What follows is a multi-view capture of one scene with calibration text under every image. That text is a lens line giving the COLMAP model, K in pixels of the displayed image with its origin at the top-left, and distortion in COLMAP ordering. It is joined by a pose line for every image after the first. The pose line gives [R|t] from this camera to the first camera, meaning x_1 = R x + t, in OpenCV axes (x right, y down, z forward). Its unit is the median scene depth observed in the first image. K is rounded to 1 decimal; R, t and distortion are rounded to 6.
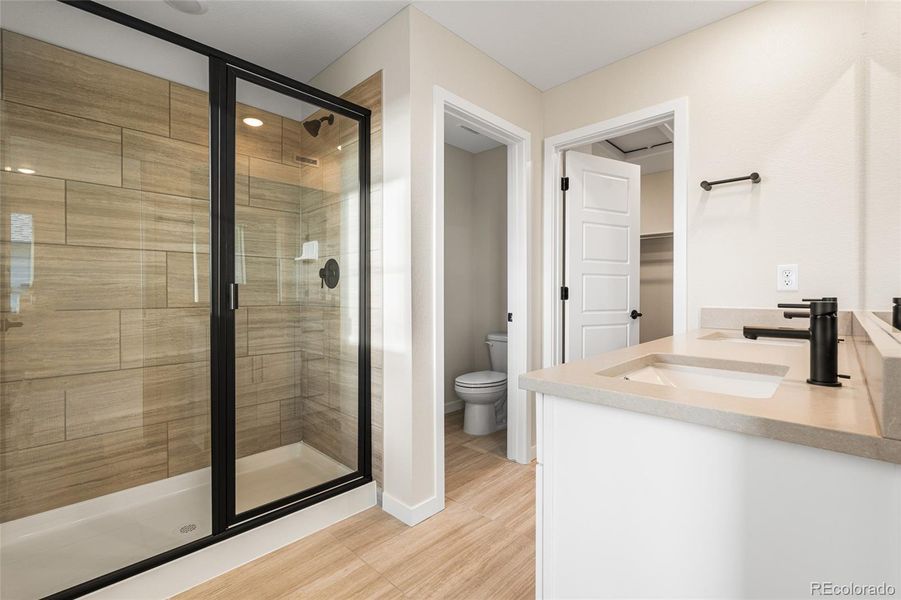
lens RADIAL K [[399.6, 0, 447.2], [0, 399.6, 297.2], [0, 0, 1]] dist [-0.006164, 0.000738]
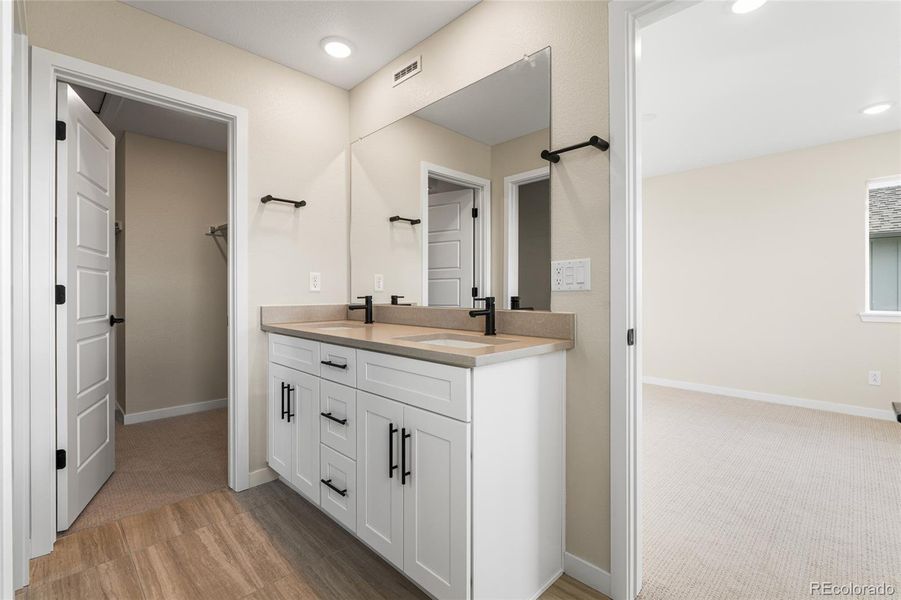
lens RADIAL K [[399.6, 0, 442.9], [0, 399.6, 293.9], [0, 0, 1]] dist [-0.006164, 0.000738]
pose [[0.019634, -0.000285, 0.999807, -0.449036], [0.013575, 0.999908, 0.000018, -0.001320], [-0.999715, 0.013572, 0.019636, 0.446151]]
